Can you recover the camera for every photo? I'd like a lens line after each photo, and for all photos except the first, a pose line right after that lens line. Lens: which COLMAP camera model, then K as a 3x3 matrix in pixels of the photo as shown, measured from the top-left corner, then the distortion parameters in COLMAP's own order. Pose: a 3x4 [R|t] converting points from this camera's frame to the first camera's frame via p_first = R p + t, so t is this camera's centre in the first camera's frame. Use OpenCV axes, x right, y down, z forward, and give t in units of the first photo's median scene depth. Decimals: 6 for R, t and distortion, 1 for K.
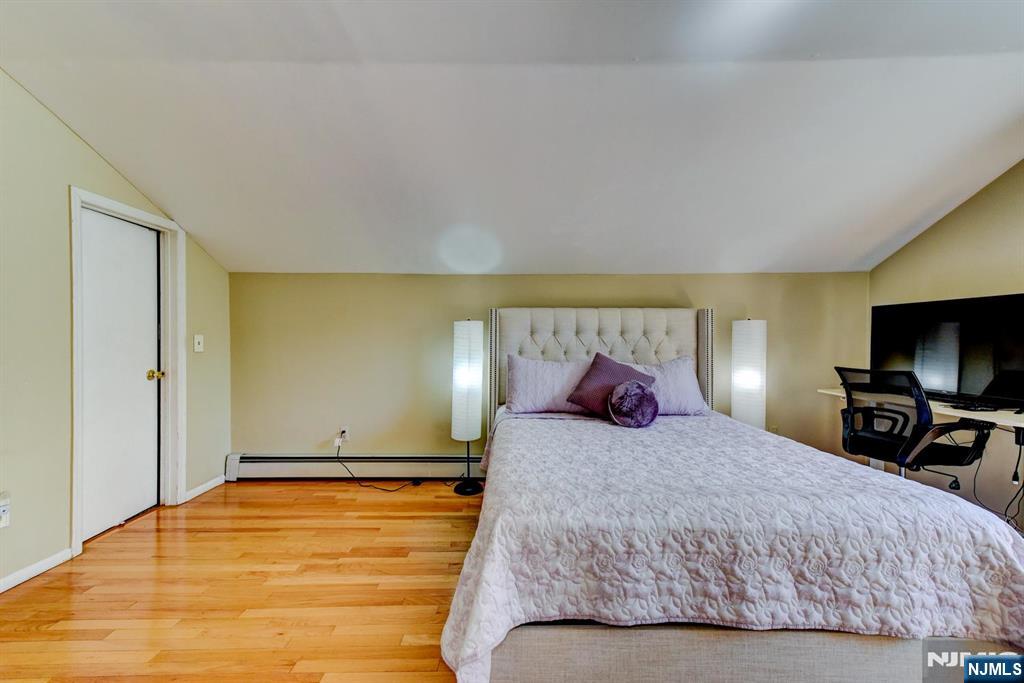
lens RADIAL K [[399.2, 0, 519.0], [0, 399.2, 339.0], [0, 0, 1]] dist [0.005479, -0.000130]
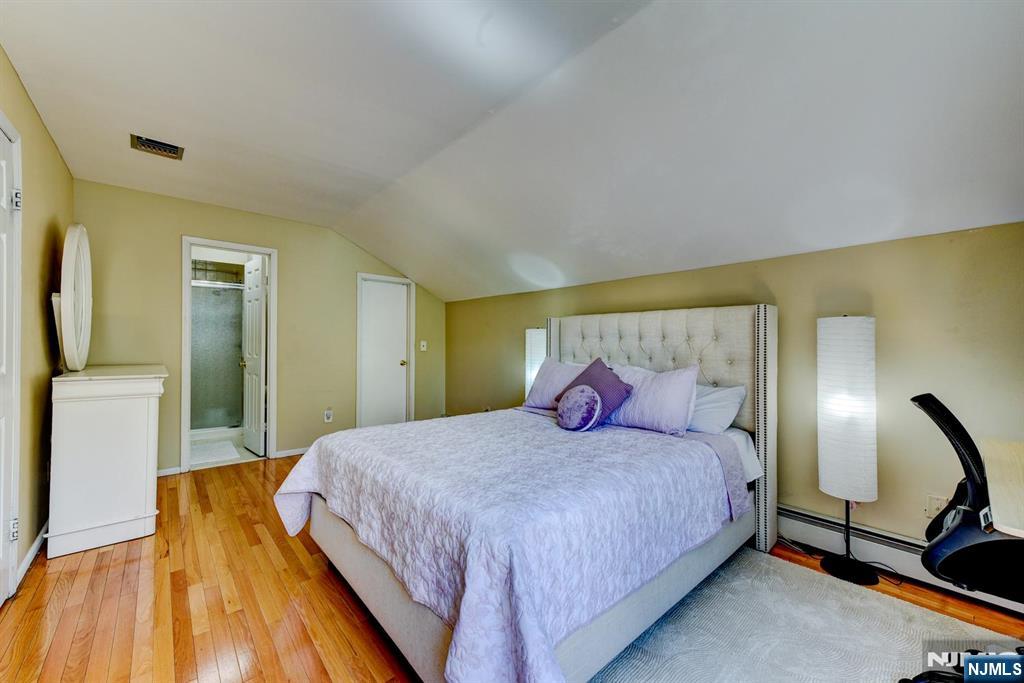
lens RADIAL K [[399.2, 0, 519.0], [0, 399.2, 339.0], [0, 0, 1]] dist [0.005479, -0.000130]
pose [[0.663435, -0.006714, -0.748203, 0.815625], [-0.014511, 0.999656, -0.021838, 0.013508], [0.748093, 0.025345, 0.663110, 0.180198]]
